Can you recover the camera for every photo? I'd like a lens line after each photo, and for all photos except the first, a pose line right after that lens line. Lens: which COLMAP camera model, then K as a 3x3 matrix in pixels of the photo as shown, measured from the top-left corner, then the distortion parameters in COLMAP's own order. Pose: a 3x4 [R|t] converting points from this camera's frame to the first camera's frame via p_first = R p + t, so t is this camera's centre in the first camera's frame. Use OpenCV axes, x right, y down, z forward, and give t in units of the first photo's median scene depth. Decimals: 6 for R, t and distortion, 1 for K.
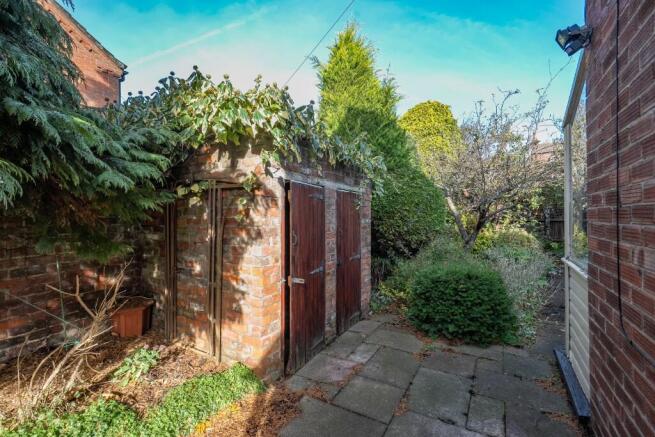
lens RADIAL K [[302.6, 0, 328.7], [0, 302.6, 219.6], [0, 0, 1]] dist [-0.000366, 0.000367]
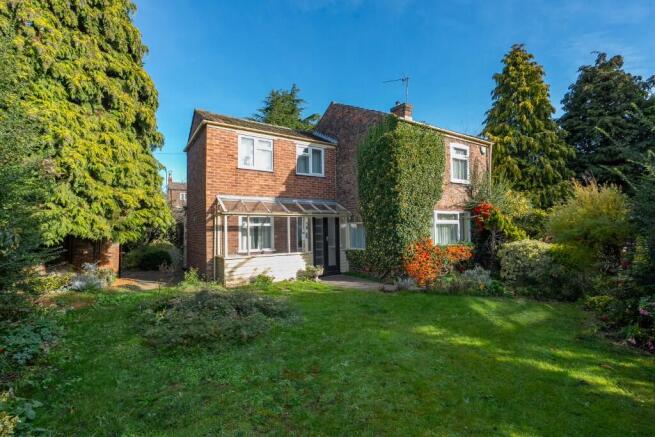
lens RADIAL K [[302.6, 0, 328.7], [0, 302.6, 219.6], [0, 0, 1]] dist [-0.000366, 0.000367]
pose [[0.461703, 0.032666, 0.886433, -2.316854], [0.020003, 0.998684, -0.047221, 0.012078], [-0.886809, 0.039534, 0.460442, -3.128159]]
